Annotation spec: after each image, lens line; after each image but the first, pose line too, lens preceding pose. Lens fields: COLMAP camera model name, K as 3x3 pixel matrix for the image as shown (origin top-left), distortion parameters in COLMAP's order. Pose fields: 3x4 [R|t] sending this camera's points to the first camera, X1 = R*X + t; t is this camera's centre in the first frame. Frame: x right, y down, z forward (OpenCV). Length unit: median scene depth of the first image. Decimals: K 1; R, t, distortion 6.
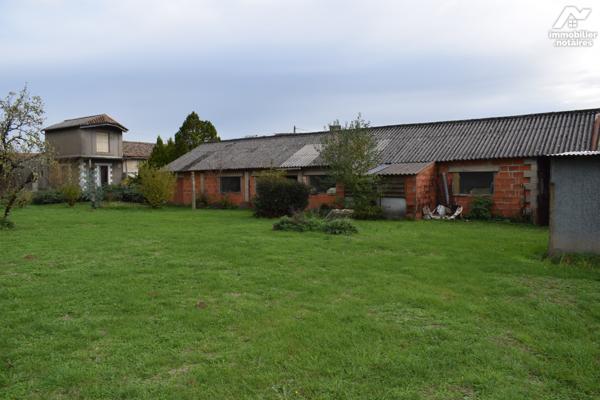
lens RADIAL K [[485.3, 0, 300.0], [0, 485.3, 200.0], [0, 0, 1]] dist [-0.066042, 0.005825]
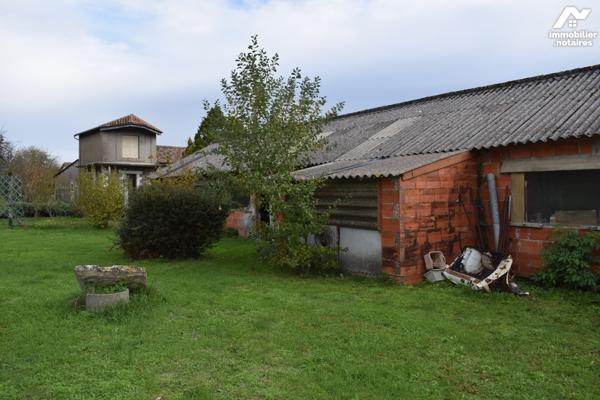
lens RADIAL K [[485.3, 0, 300.0], [0, 485.3, 200.0], [0, 0, 1]] dist [-0.066042, 0.005825]
pose [[0.963312, 0.009421, -0.268217, 0.249618], [-0.016118, 0.999611, -0.022777, -0.019487], [0.267898, 0.026265, 0.963089, 0.526240]]
